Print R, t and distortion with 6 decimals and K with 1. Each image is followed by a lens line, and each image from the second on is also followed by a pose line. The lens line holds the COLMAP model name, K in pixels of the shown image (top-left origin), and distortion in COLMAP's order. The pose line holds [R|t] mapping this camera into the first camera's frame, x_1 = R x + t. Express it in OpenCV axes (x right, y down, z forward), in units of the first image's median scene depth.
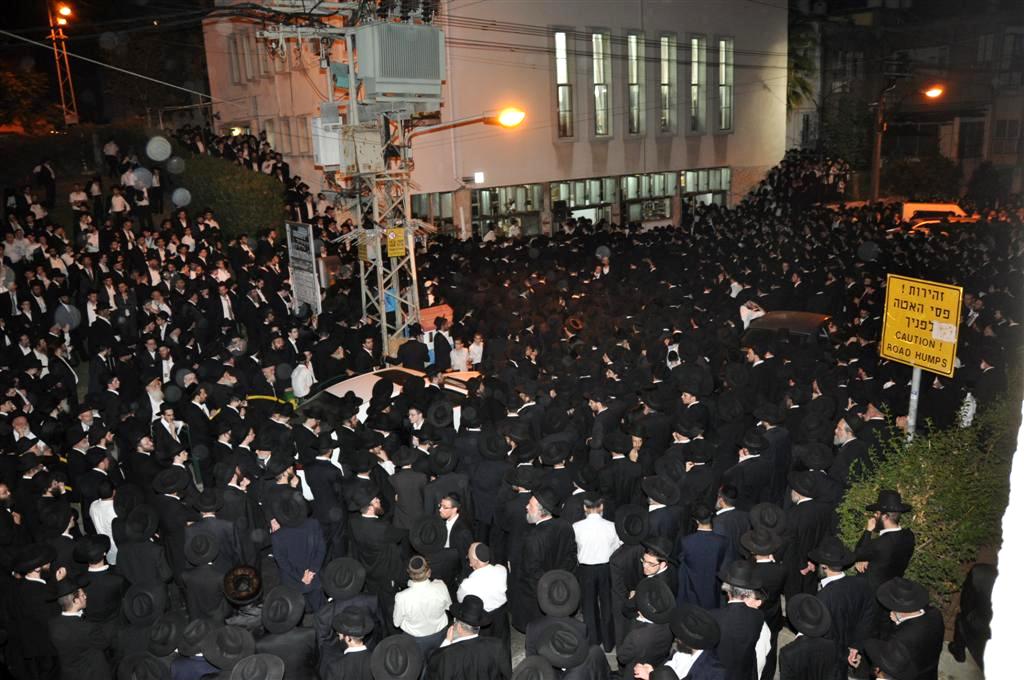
lens RADIAL K [[802.6, 0, 501.6], [0, 802.6, 337.9], [0, 0, 1]] dist [-0.131811, 0.094841]
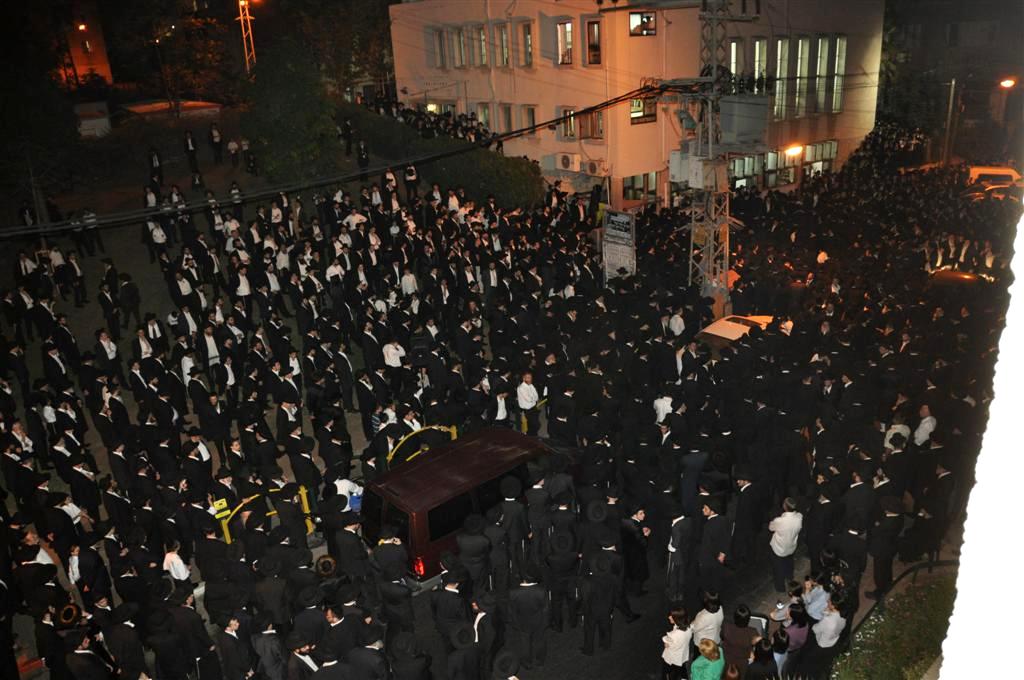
lens RADIAL K [[802.6, 0, 503.5], [0, 802.6, 336.6], [0, 0, 1]] dist [-0.131811, 0.094841]
pose [[0.999515, -0.015799, 0.026851, -0.294113], [0.013096, 0.995097, 0.098029, -0.036171], [-0.028268, -0.097630, 0.994821, -0.262597]]
